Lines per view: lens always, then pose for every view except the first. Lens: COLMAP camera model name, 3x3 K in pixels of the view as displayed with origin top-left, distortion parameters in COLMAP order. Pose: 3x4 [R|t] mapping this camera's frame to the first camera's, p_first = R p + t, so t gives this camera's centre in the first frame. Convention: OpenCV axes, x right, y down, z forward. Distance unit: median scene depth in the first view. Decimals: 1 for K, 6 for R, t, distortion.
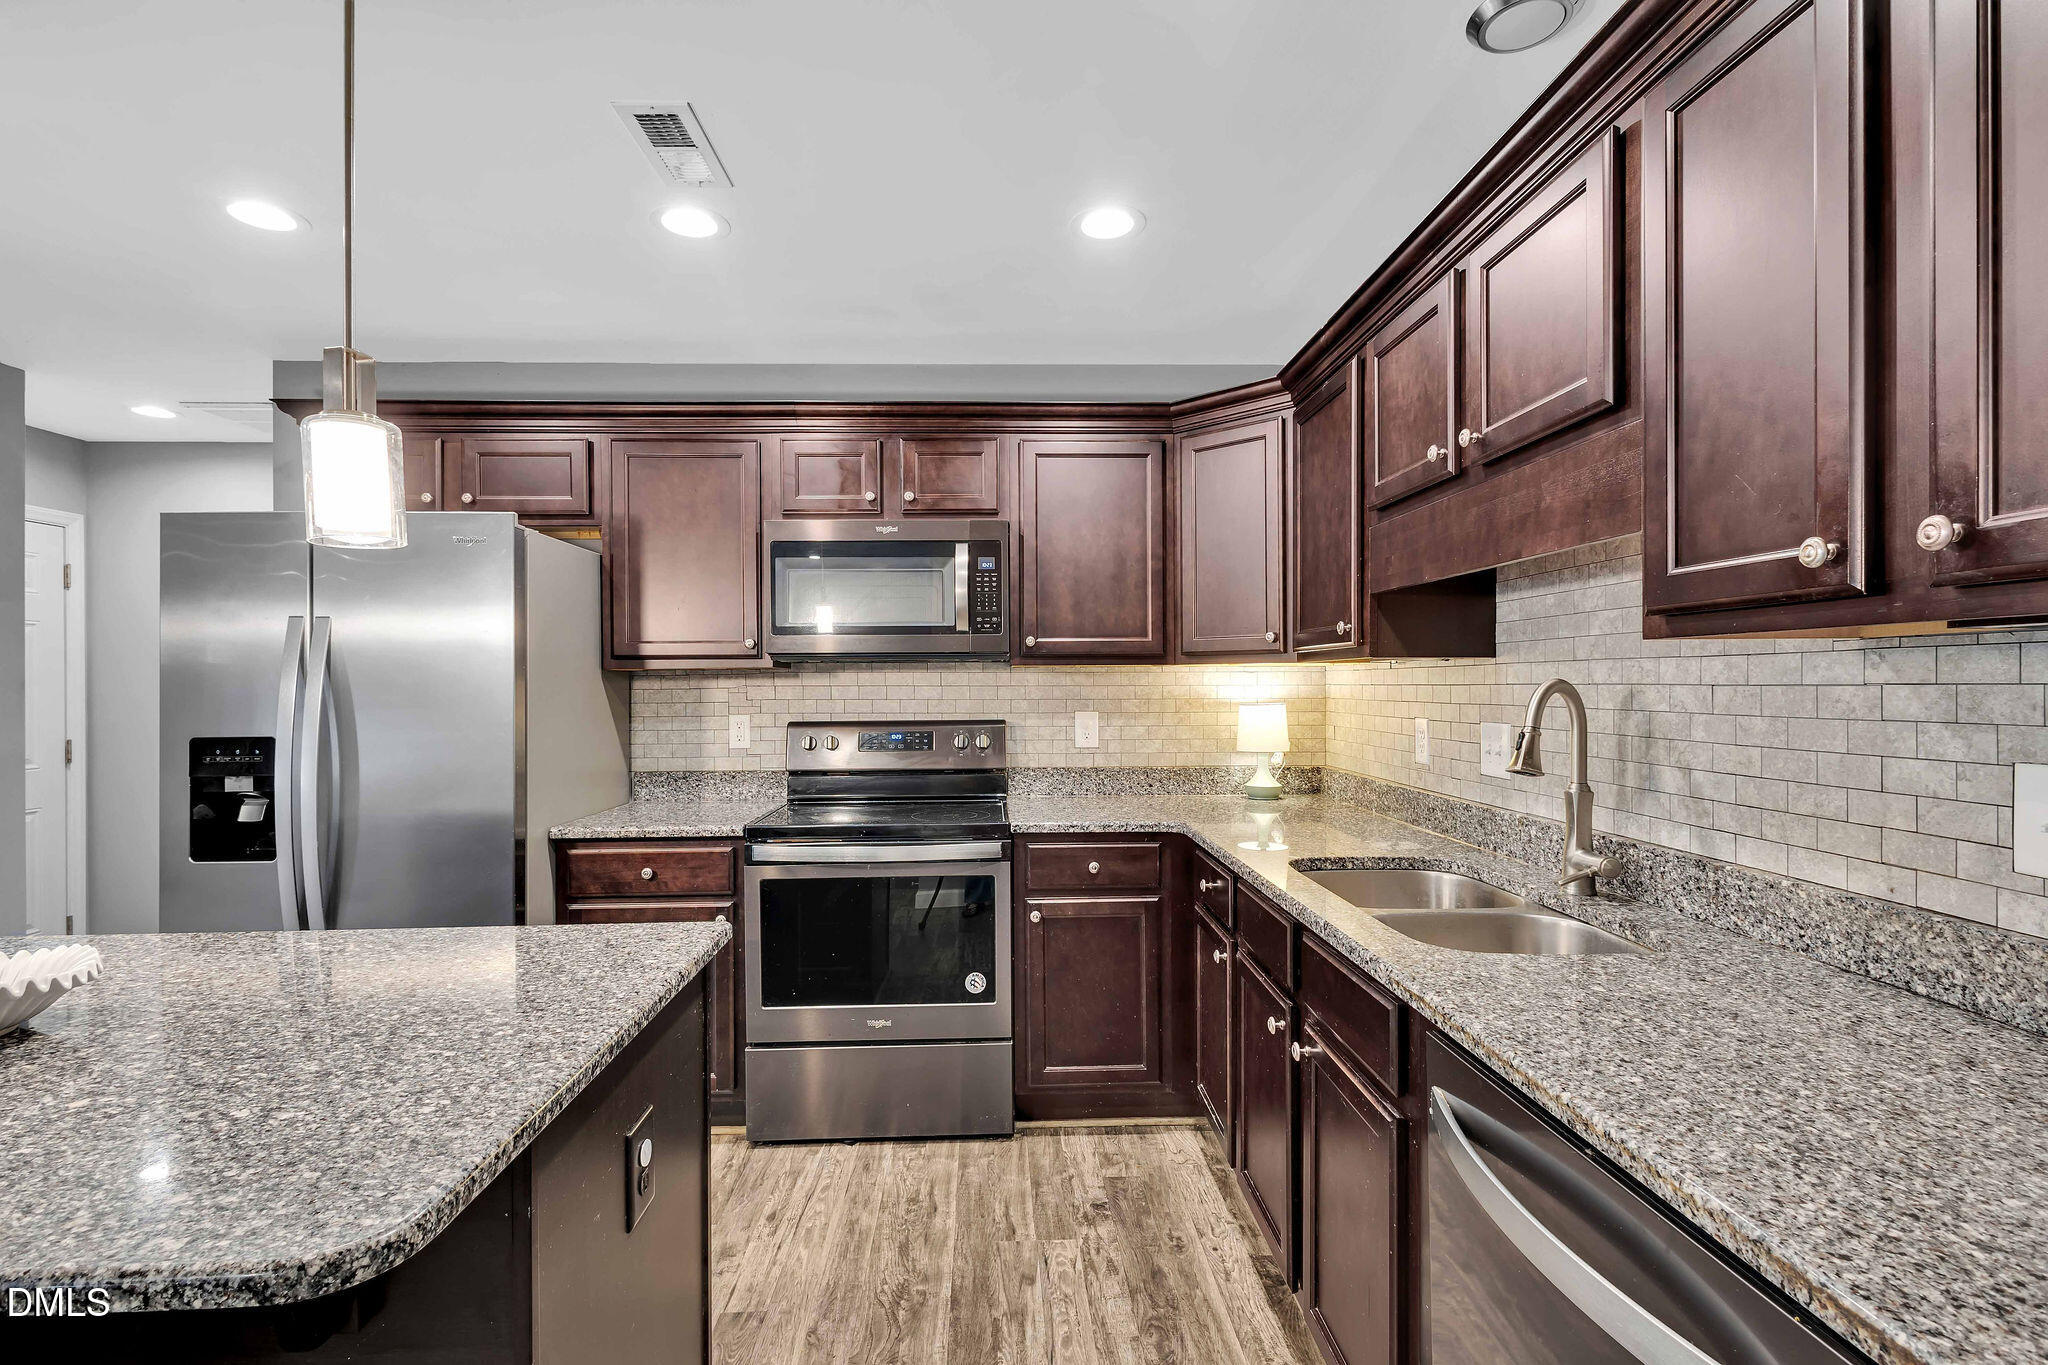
lens RADIAL K [[953.9, 0, 1022.4], [0, 953.9, 683.3], [0, 0, 1]] dist [0.011969, -0.001397]
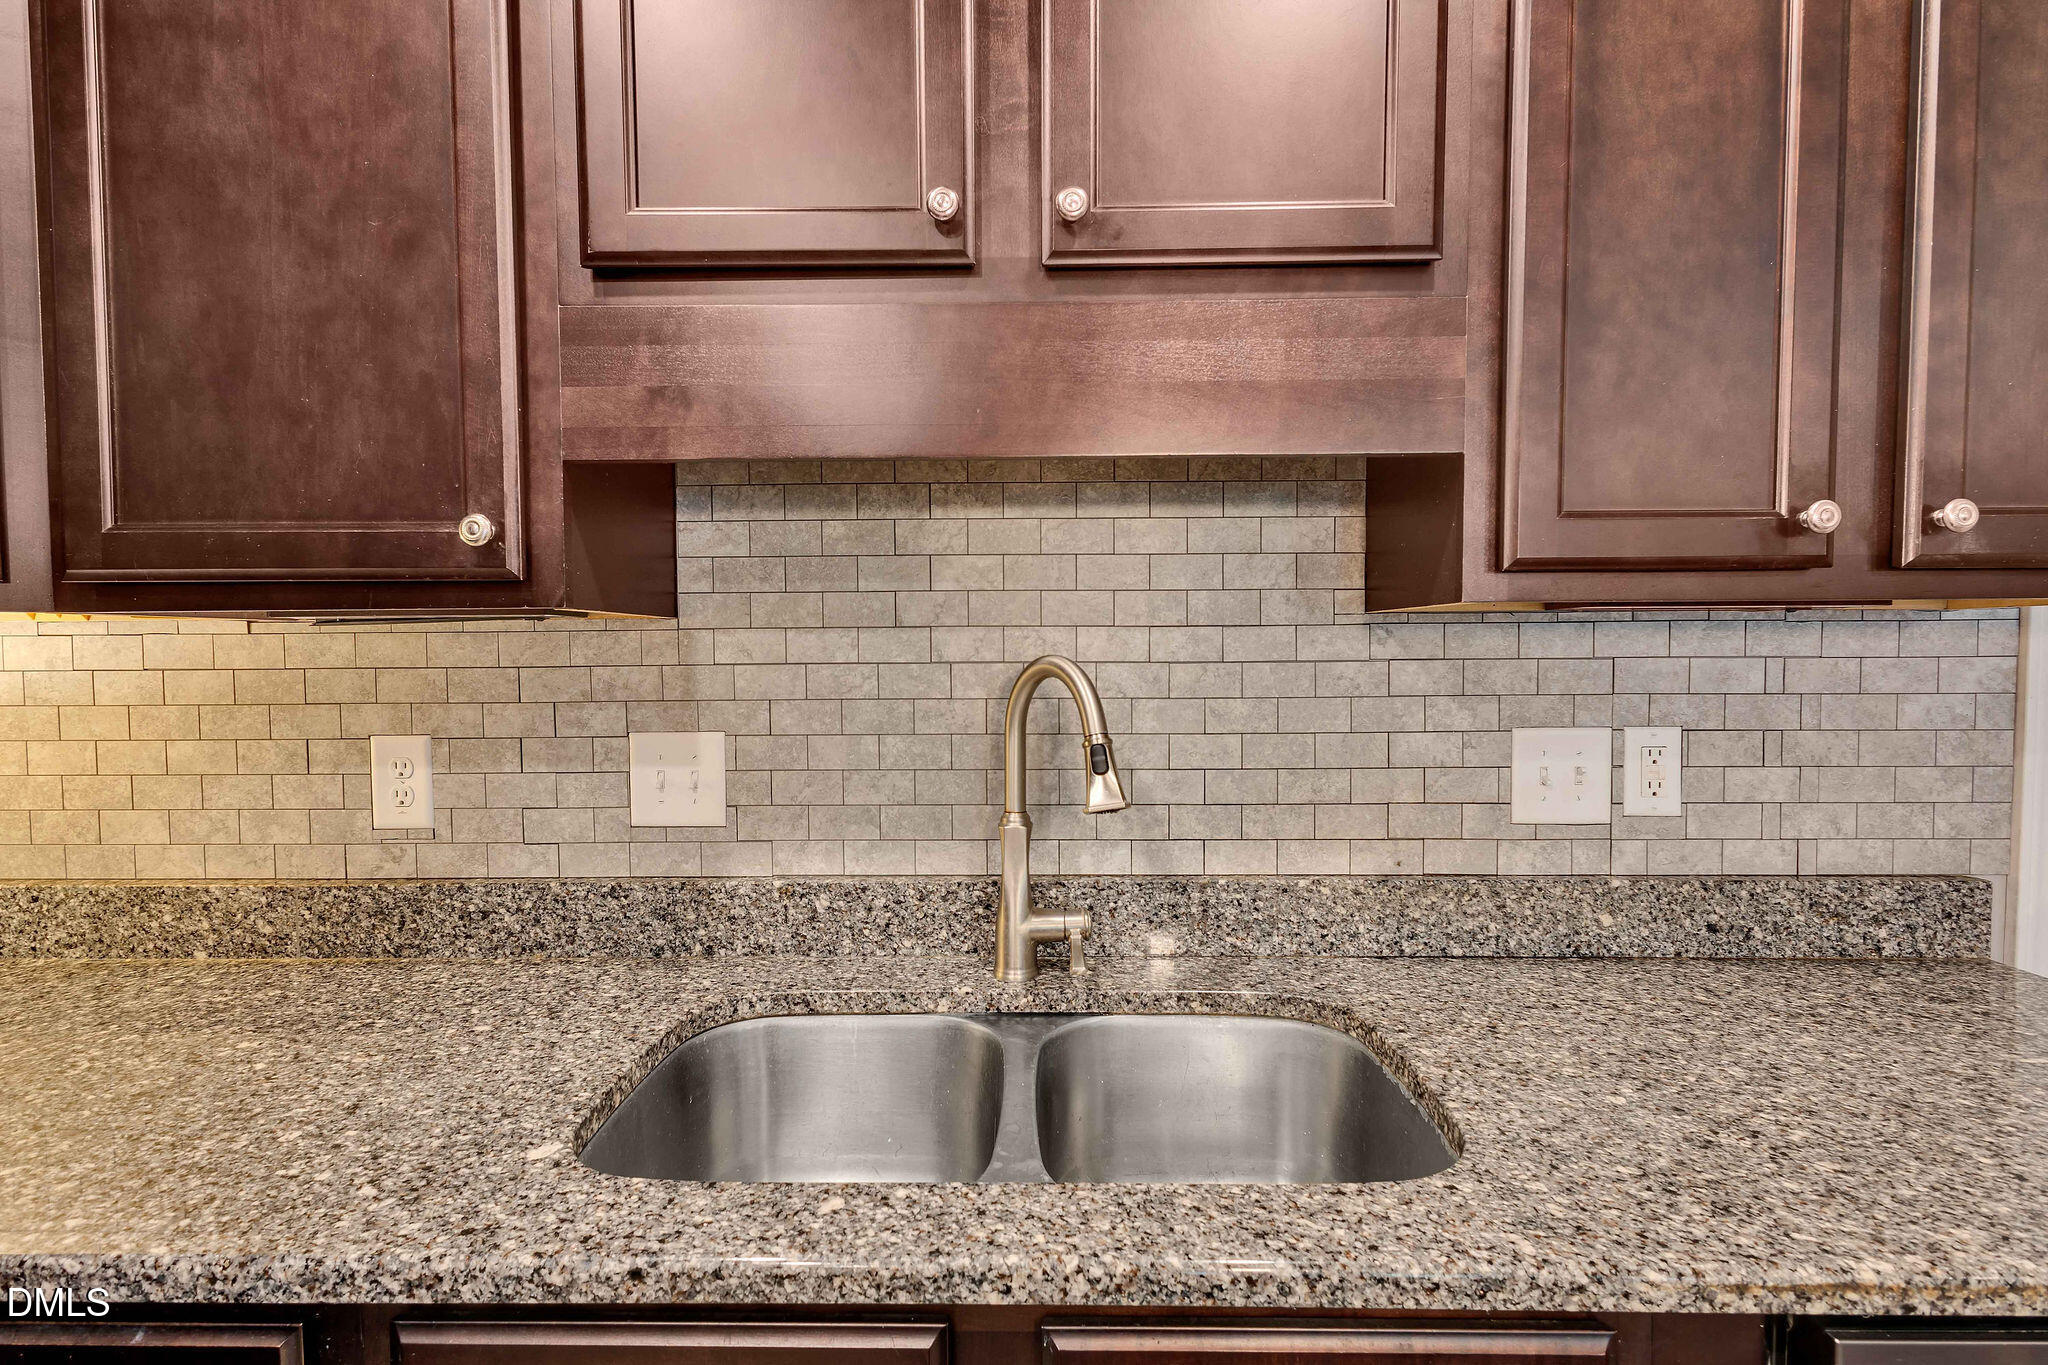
lens RADIAL K [[895.7, 0, 1019.5], [0, 895.7, 683.6], [0, 0, 1]] dist [0.001522, -0.000498]
pose [[0.053623, -0.016360, 0.998427, -0.051097], [0.005358, 0.999856, 0.016096, 0.008056], [-0.998547, 0.004486, 0.053703, 1.277101]]
